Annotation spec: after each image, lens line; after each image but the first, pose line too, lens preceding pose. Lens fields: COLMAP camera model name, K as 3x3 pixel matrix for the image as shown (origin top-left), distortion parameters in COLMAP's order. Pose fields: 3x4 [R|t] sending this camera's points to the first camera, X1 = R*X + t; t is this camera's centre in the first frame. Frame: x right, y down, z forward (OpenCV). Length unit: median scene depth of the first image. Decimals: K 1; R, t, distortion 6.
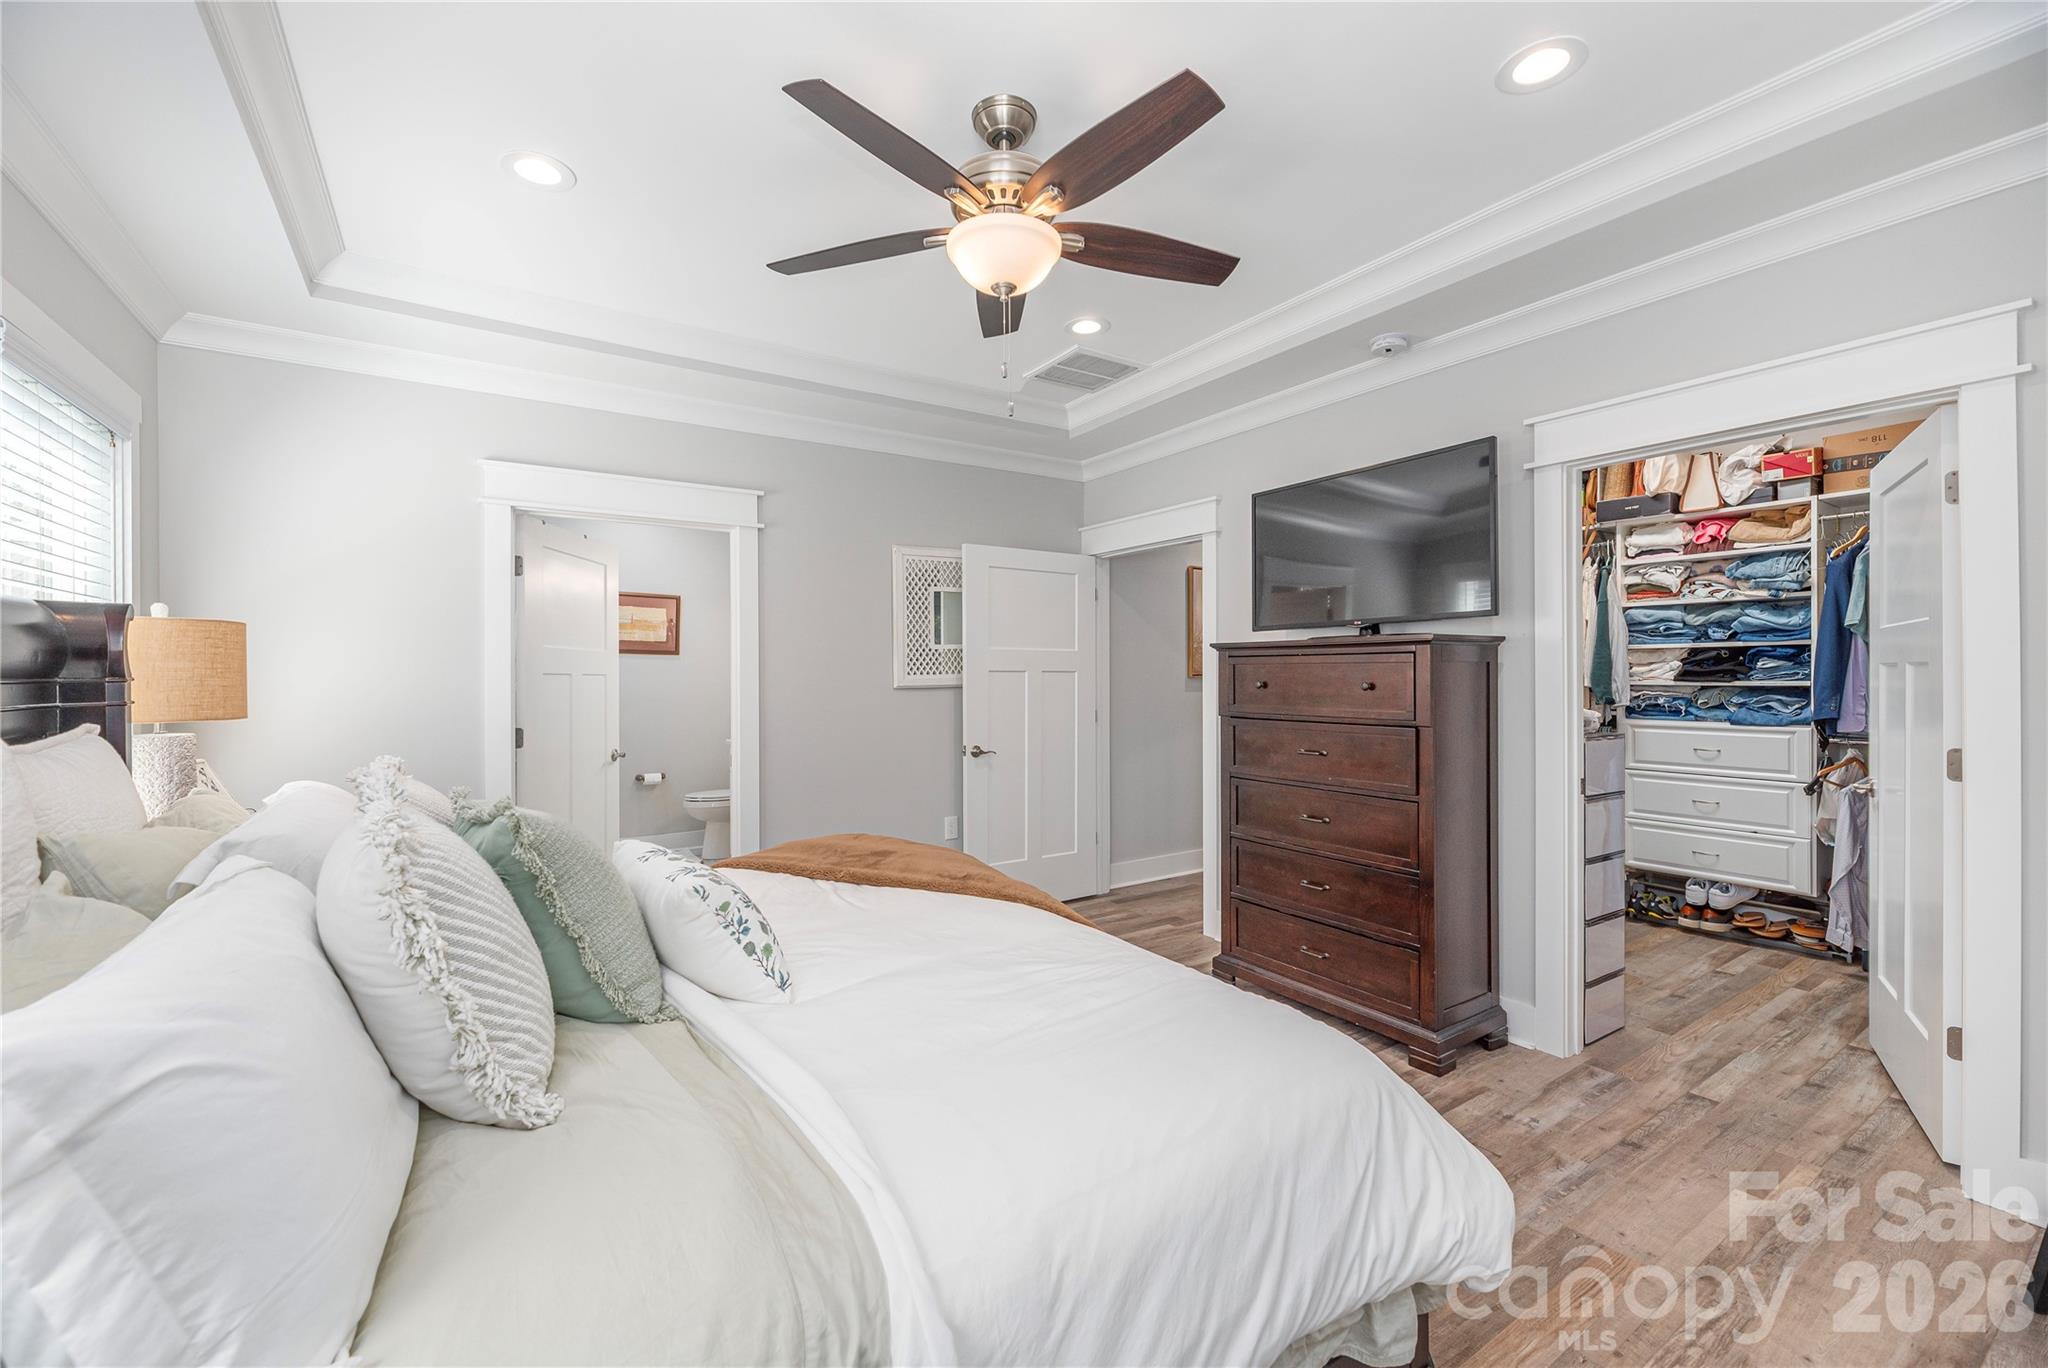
lens RADIAL K [[839.3, 0, 1026.2], [0, 839.3, 674.5], [0, 0, 1]] dist [0.002999, 0.000436]
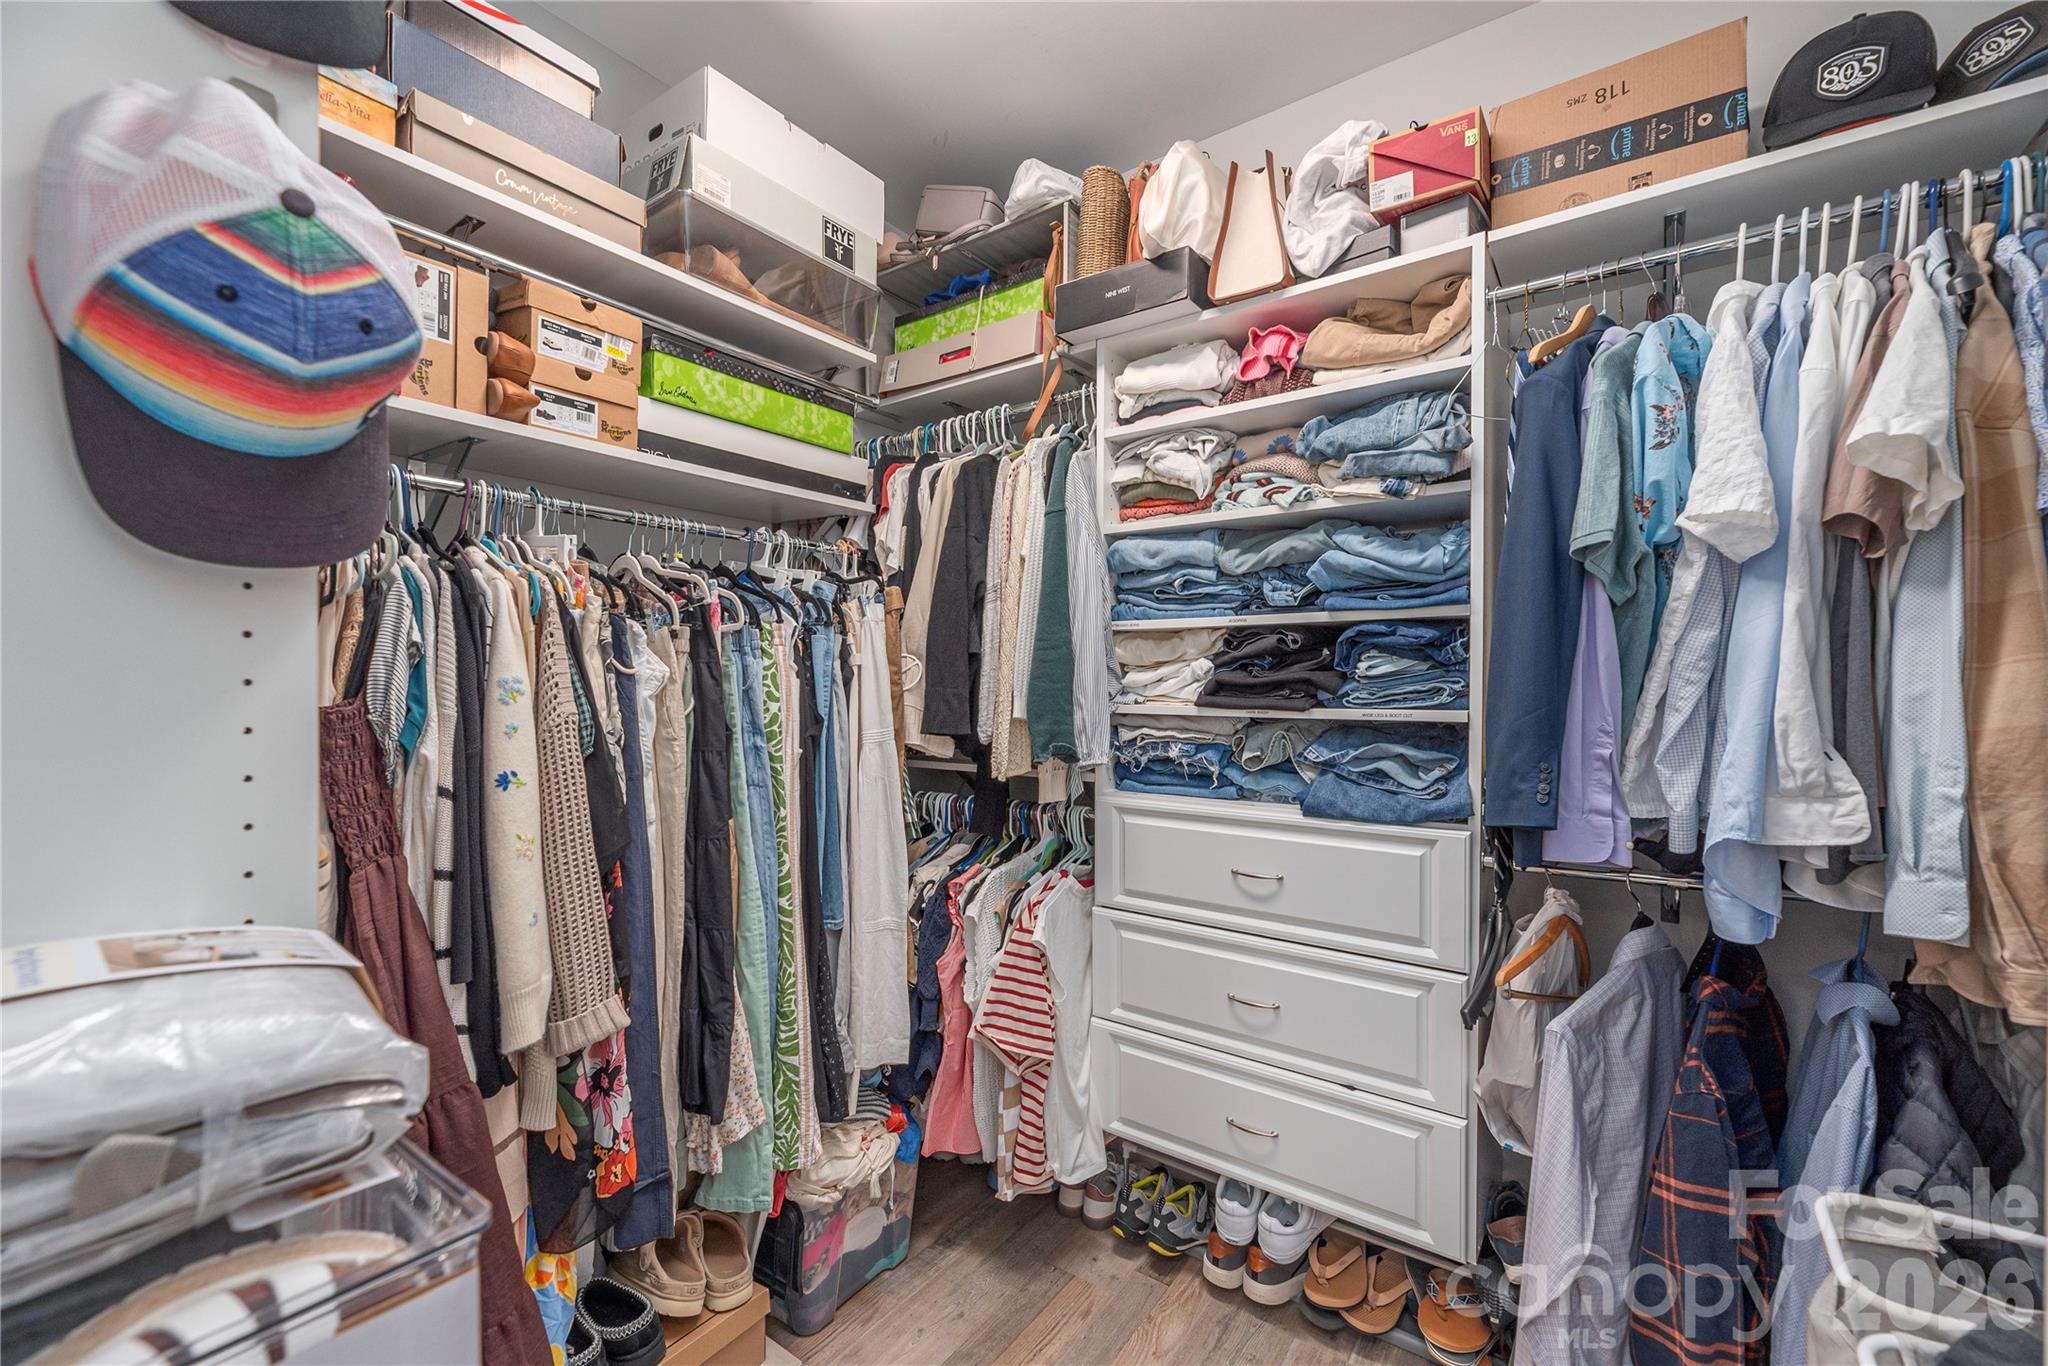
lens RADIAL K [[829.4, 0, 1024.0], [0, 829.4, 683.0], [0, 0, 1]] dist [-0.001824, -0.000085]
pose [[0.940644, 0.001105, 0.339393, 0.564294], [-0.003649, 0.999970, 0.006859, -0.006585], [-0.339375, -0.007691, 0.940620, 0.657889]]
